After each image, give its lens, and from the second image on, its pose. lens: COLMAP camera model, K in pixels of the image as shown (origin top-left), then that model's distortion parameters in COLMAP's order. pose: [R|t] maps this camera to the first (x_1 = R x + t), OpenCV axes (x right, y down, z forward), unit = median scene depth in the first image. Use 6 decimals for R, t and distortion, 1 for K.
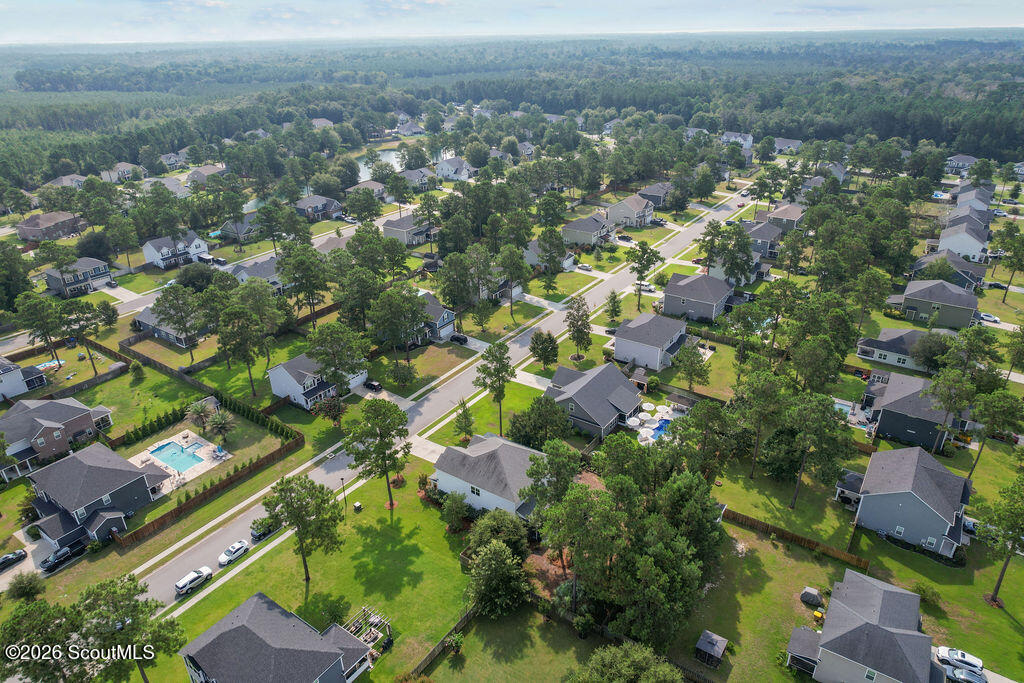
lens RADIAL K [[654.4, 0, 512.0], [0, 654.4, 341.5], [0, 0, 1]] dist [-0.070209, 0.070112]
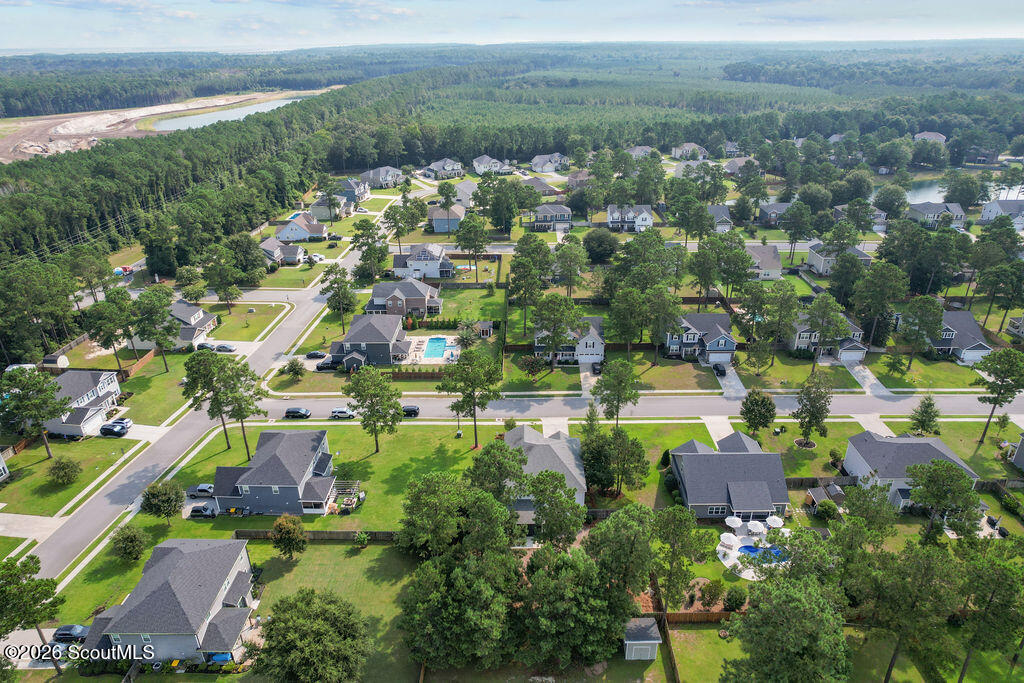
lens RADIAL K [[654.4, 0, 512.0], [0, 654.4, 341.5], [0, 0, 1]] dist [-0.070209, 0.070112]
pose [[0.557345, 0.363451, -0.746505, 0.480063], [-0.360902, 0.915767, 0.176409, -0.107839], [0.747741, 0.171095, 0.641568, 0.210740]]
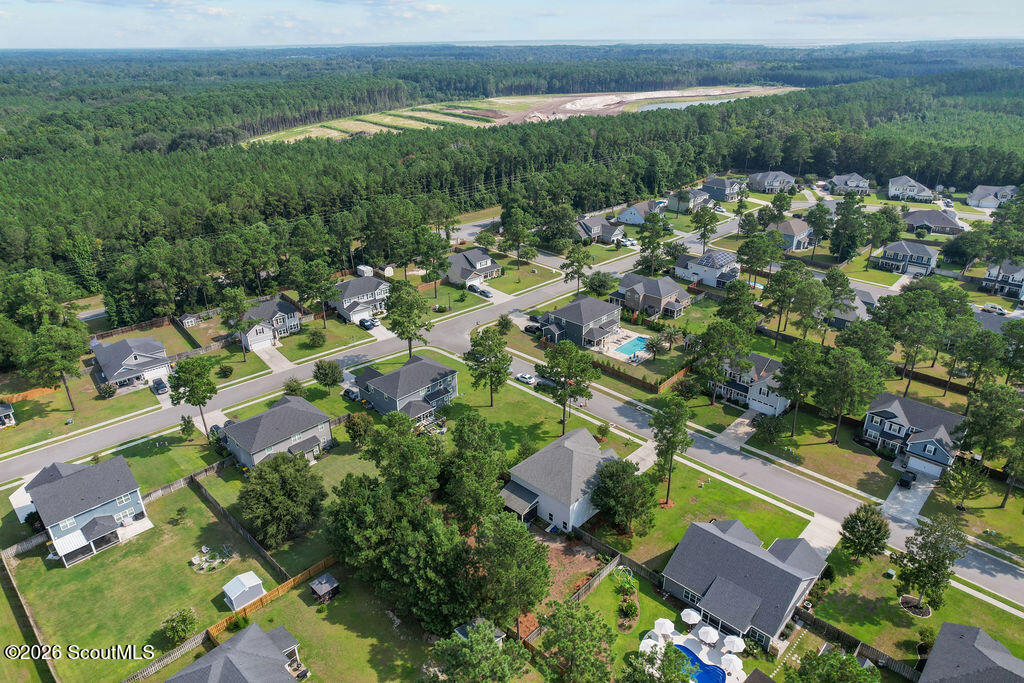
lens RADIAL K [[654.4, 0, 512.0], [0, 654.4, 341.5], [0, 0, 1]] dist [-0.070209, 0.070112]
pose [[-0.156819, 0.438694, -0.884848, 0.600130], [-0.421598, 0.780464, 0.461661, -0.291925], [0.893120, 0.445447, 0.062561, 0.578074]]
